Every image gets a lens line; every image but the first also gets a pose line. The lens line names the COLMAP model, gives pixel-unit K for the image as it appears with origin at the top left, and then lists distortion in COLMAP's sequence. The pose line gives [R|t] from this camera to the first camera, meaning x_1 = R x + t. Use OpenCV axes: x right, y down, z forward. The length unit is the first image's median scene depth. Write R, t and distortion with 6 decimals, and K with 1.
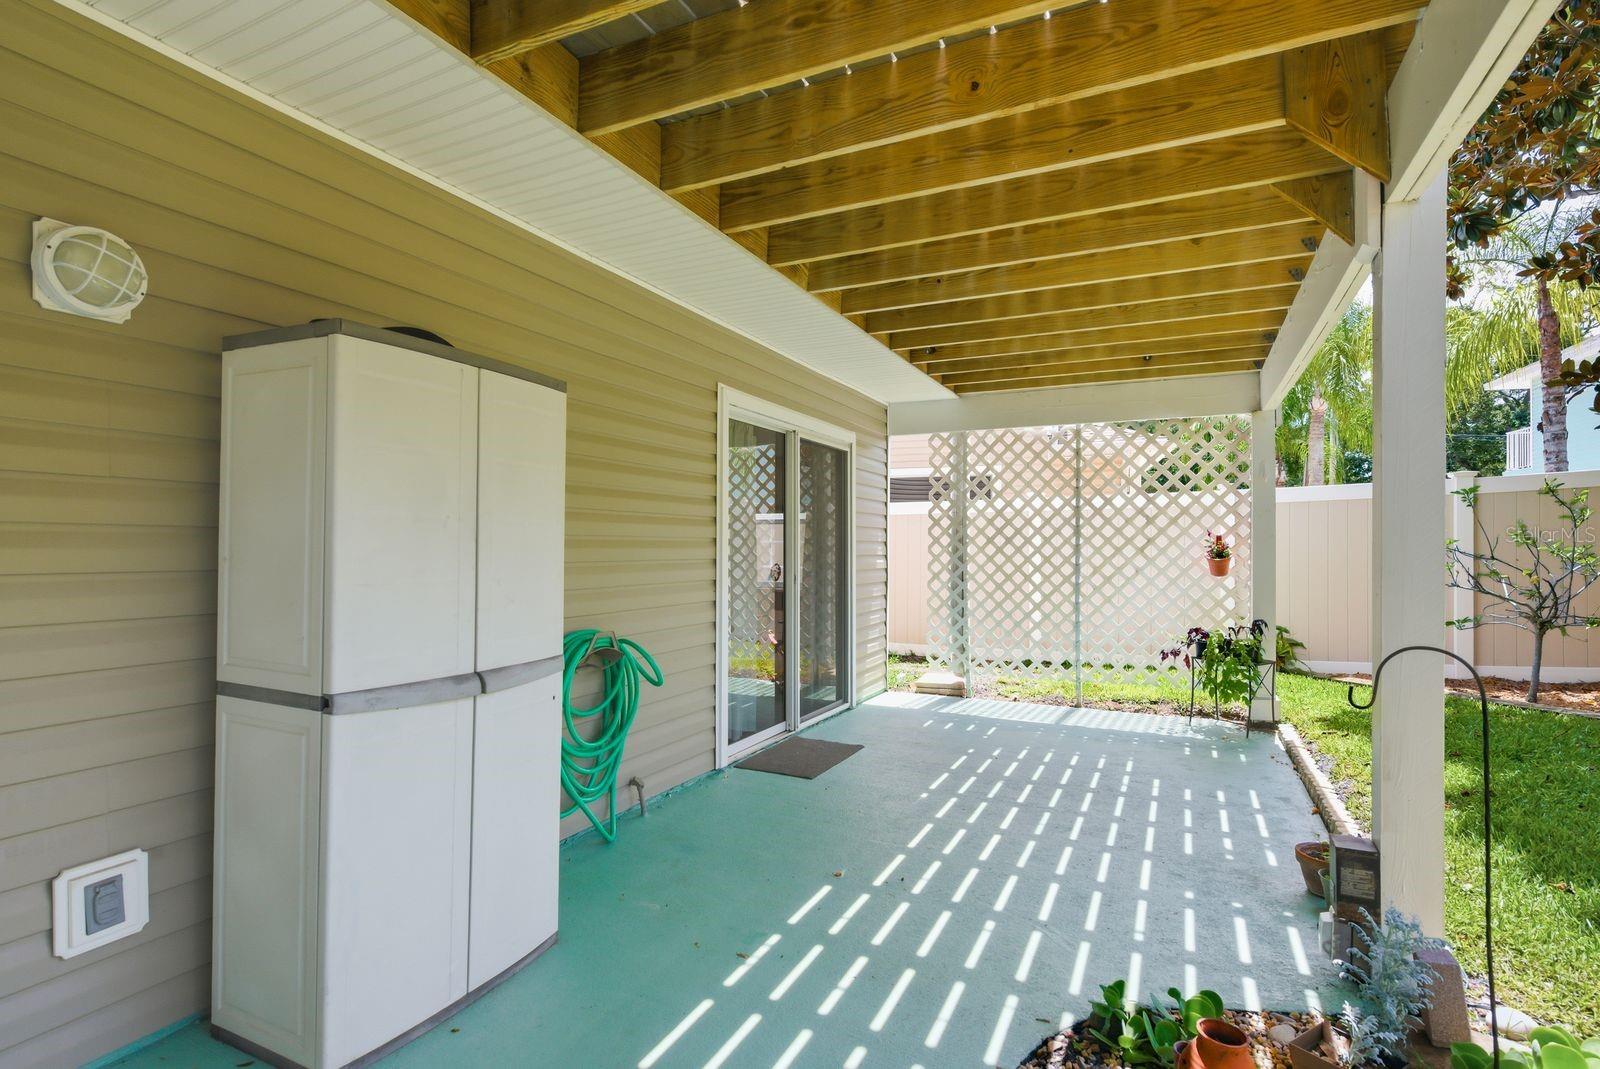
lens RADIAL K [[806.5, 0, 775.2], [0, 806.5, 542.7], [0, 0, 1]] dist [-0.000694, -0.000459]
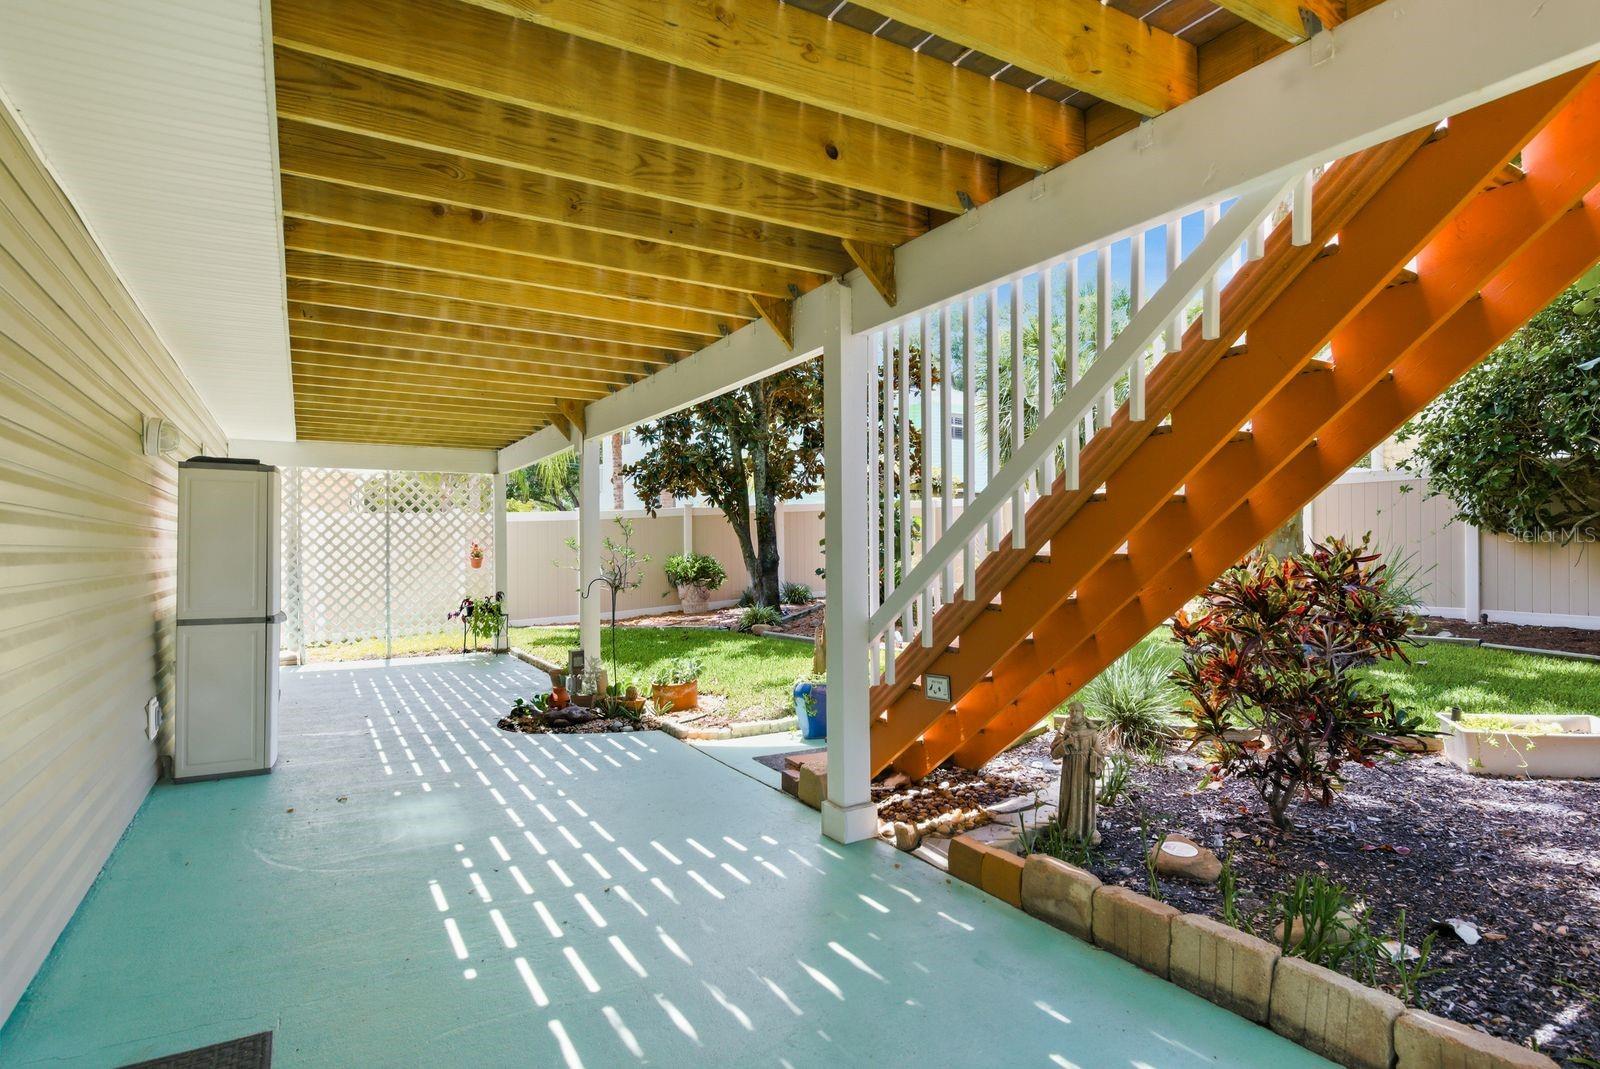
lens RADIAL K [[806.5, 0, 775.2], [0, 806.5, 542.7], [0, 0, 1]] dist [-0.000694, -0.000459]
pose [[0.569871, -0.002865, 0.821729, -0.453121], [0.005590, 0.999984, -0.000390, -0.007559], [-0.821715, 0.004816, 0.569878, -0.453485]]
